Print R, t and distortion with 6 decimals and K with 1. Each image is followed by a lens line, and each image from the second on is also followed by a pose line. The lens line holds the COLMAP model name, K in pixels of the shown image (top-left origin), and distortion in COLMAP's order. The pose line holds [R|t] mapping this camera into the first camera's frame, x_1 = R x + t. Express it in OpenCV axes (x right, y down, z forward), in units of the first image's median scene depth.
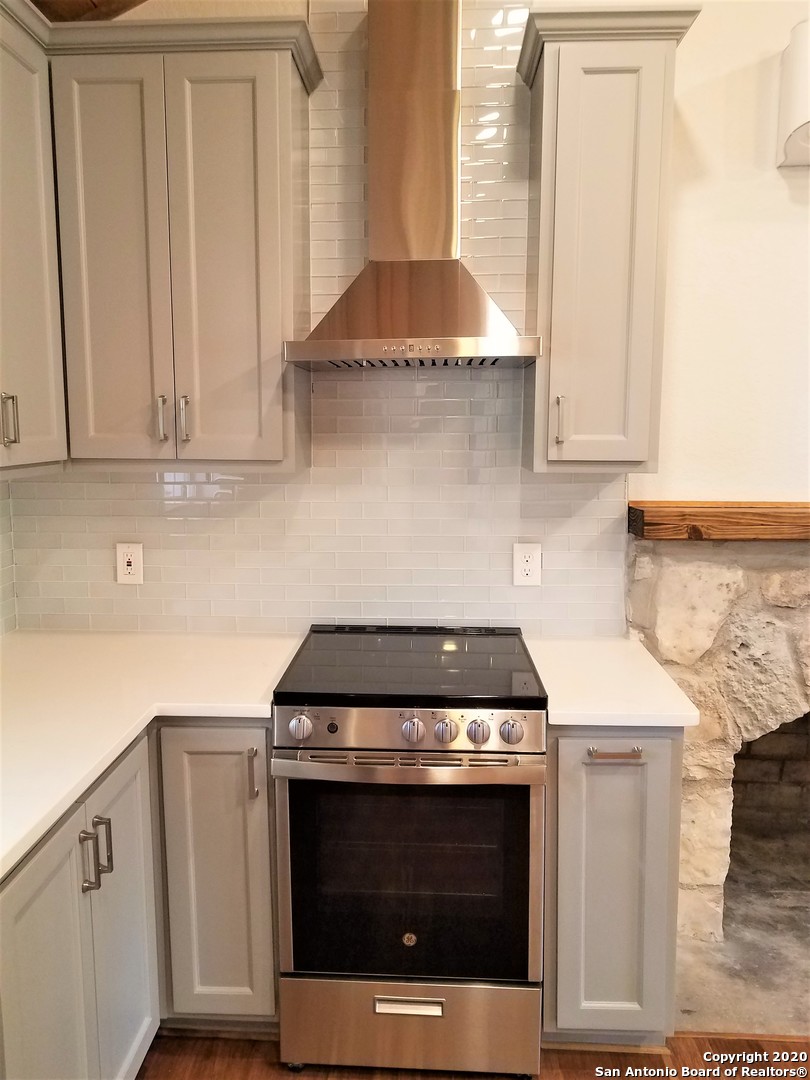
lens RADIAL K [[838.7, 0, 375.9], [0, 838.7, 529.3], [0, 0, 1]] dist [-0.010331, 0.003680]
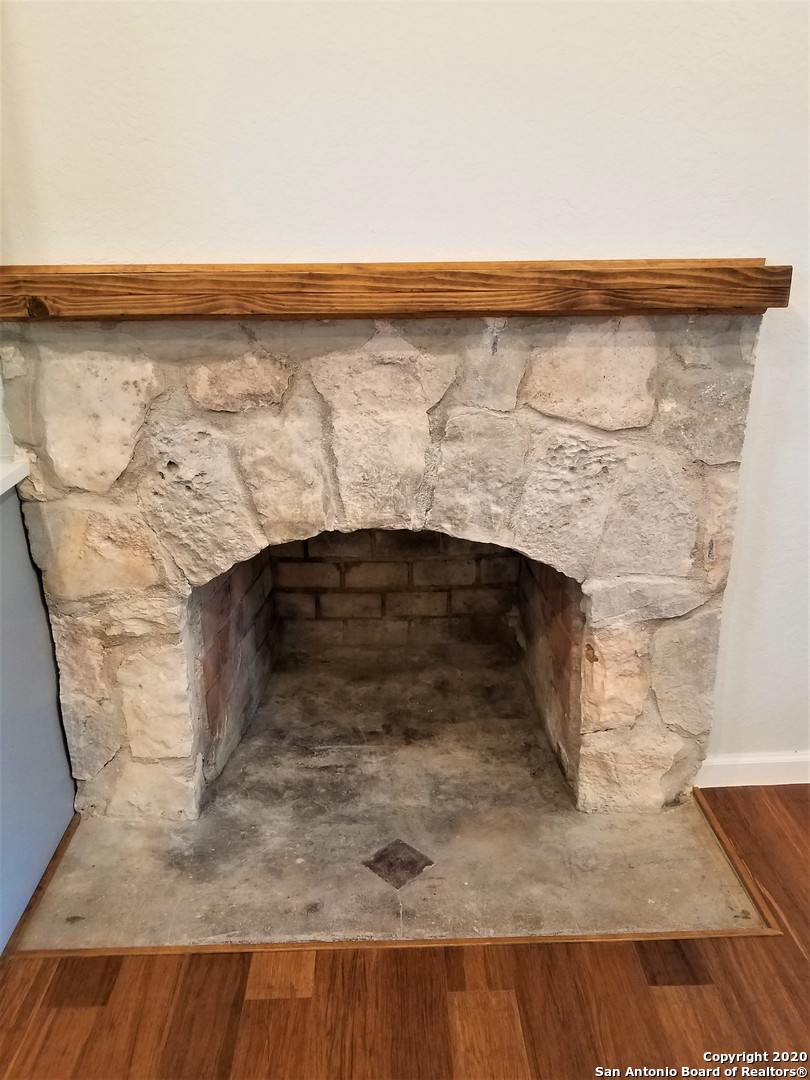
lens RADIAL K [[845.5, 0, 400.9], [0, 845.5, 516.8], [0, 0, 1]] dist [0.005123, -0.002121]
pose [[0.995833, -0.037714, 0.083031, 0.578897], [0.020165, 0.979008, 0.202821, 0.035149], [-0.088937, -0.200301, 0.975689, 0.232190]]
